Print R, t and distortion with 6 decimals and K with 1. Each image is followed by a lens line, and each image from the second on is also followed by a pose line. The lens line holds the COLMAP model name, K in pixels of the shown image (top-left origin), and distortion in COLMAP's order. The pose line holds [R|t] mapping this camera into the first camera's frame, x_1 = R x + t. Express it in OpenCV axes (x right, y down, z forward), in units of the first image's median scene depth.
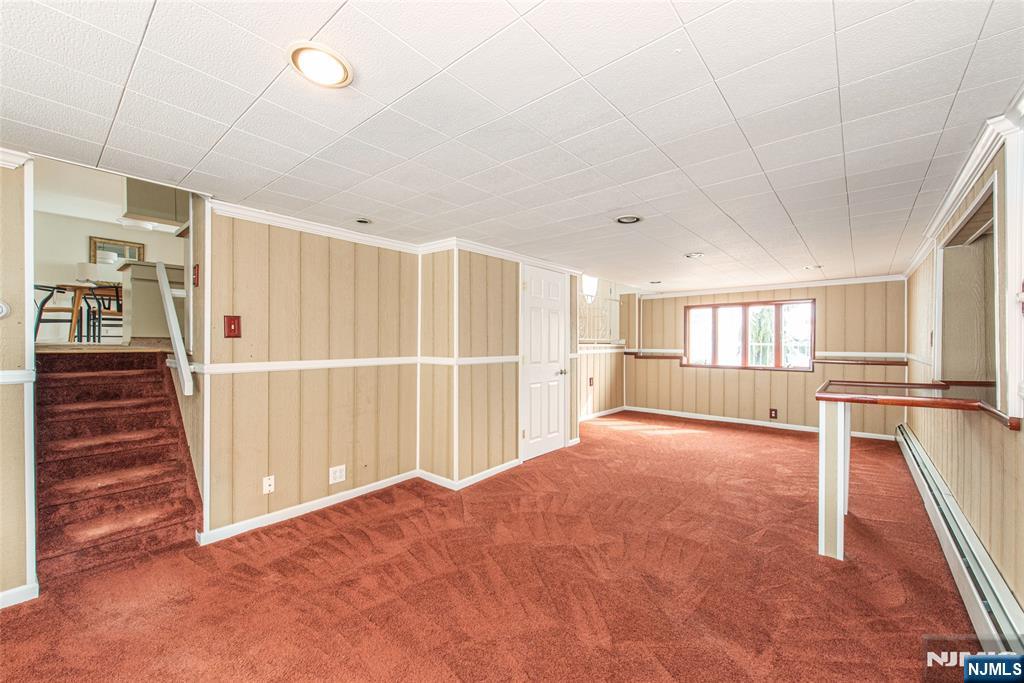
lens RADIAL K [[407.3, 0, 511.8], [0, 407.3, 345.6], [0, 0, 1]] dist [0.001858, -0.002665]
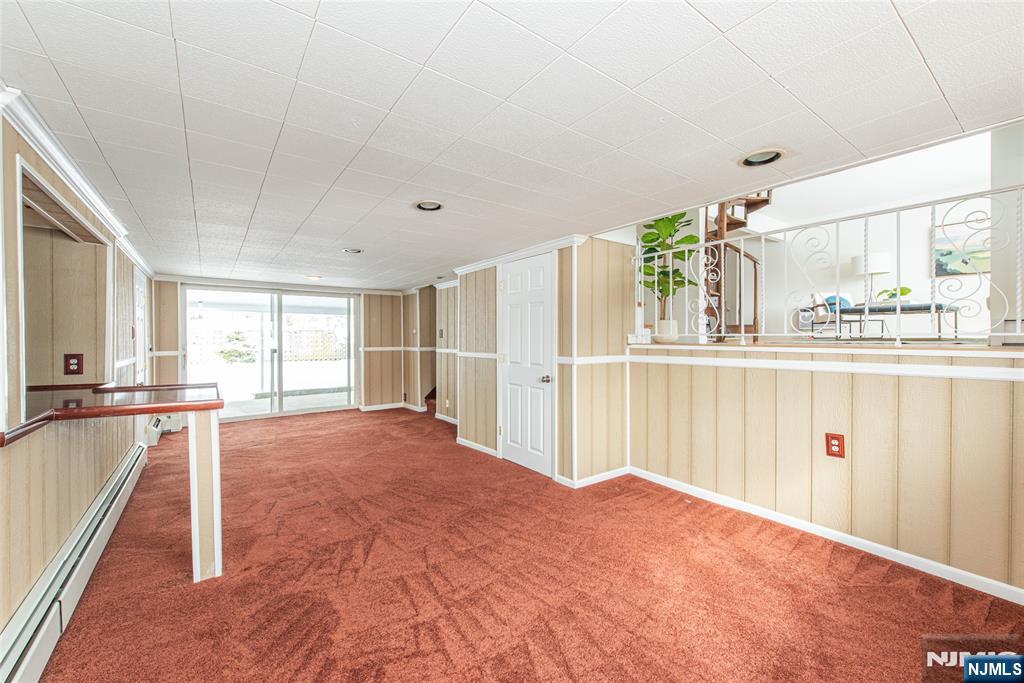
lens RADIAL K [[407.3, 0, 511.9], [0, 407.3, 337.2], [0, 0, 1]] dist [0.001858, -0.002665]
pose [[-0.223570, 0.003649, -0.974681, 0.912965], [-0.004421, 0.999979, 0.004758, -0.019621], [0.974678, 0.005373, -0.223549, 1.123432]]
